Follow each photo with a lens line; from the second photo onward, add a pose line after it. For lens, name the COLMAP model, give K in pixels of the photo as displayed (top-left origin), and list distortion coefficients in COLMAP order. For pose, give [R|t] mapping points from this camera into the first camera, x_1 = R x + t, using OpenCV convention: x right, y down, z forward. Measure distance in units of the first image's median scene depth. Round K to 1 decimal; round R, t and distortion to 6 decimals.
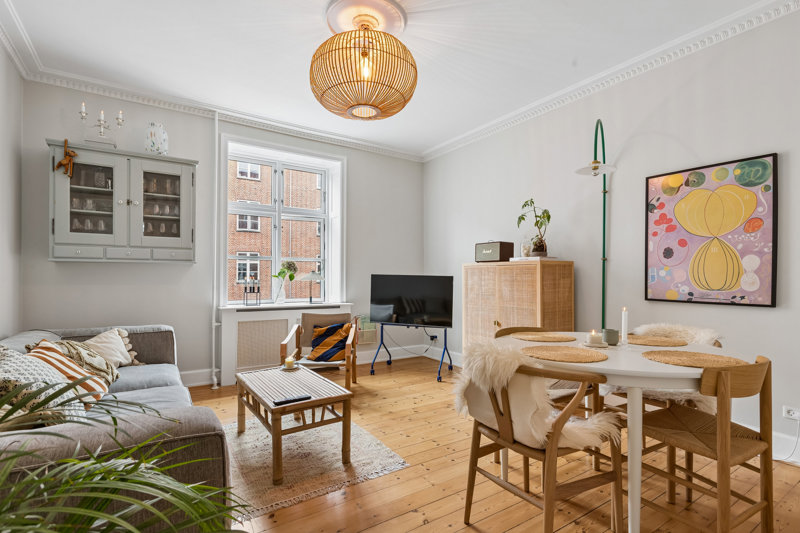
lens RADIAL K [[382.9, 0, 396.1], [0, 382.9, 268.9], [0, 0, 1]] dist [0.006456, -0.000357]
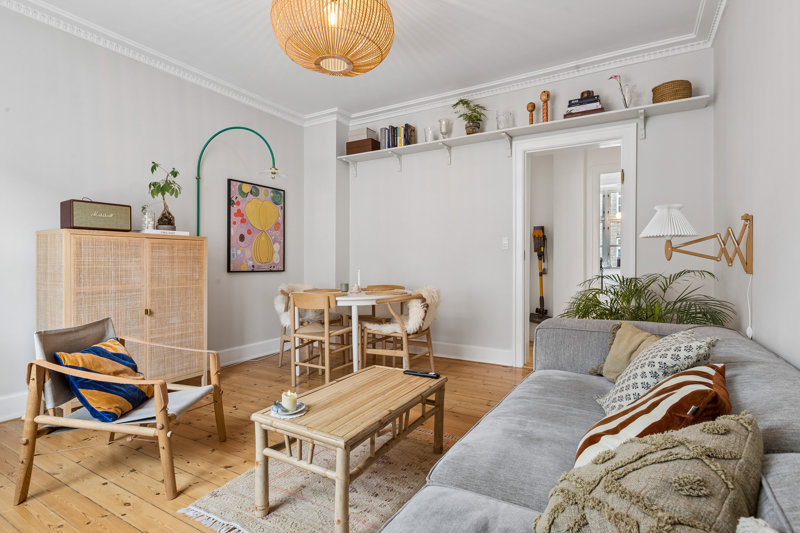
lens RADIAL K [[409.2, 0, 399.3], [0, 409.2, 264.0], [0, 0, 1]] dist [-0.000953, -0.000372]
pose [[-0.444132, -0.005777, 0.895943, -0.627784], [-0.014391, 0.999896, -0.000687, 0.033137], [-0.895846, -0.013198, -0.444169, 0.803647]]
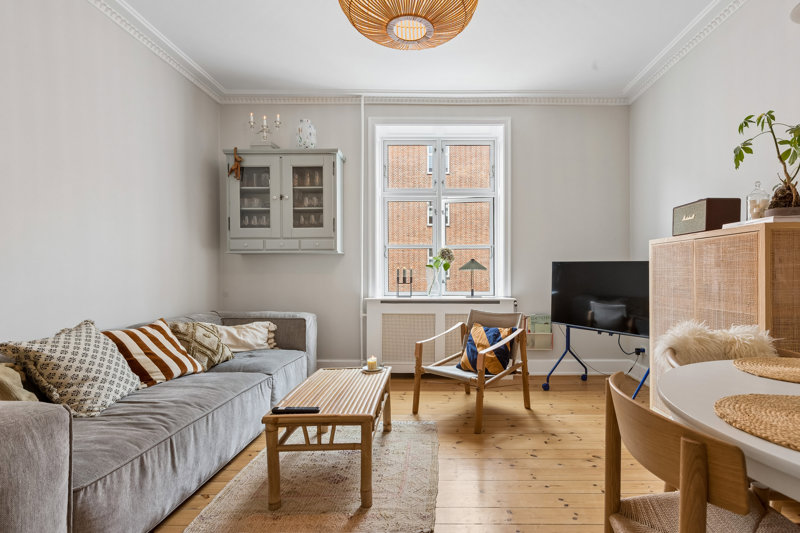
lens RADIAL K [[409.2, 0, 401.5], [0, 409.2, 270.1], [0, 0, 1]] dist [-0.000953, -0.000372]
pose [[0.845135, -0.007644, -0.534499, 0.197884], [0.017754, 0.999748, 0.013774, 0.020610], [0.534259, -0.021130, 0.845057, 0.207894]]
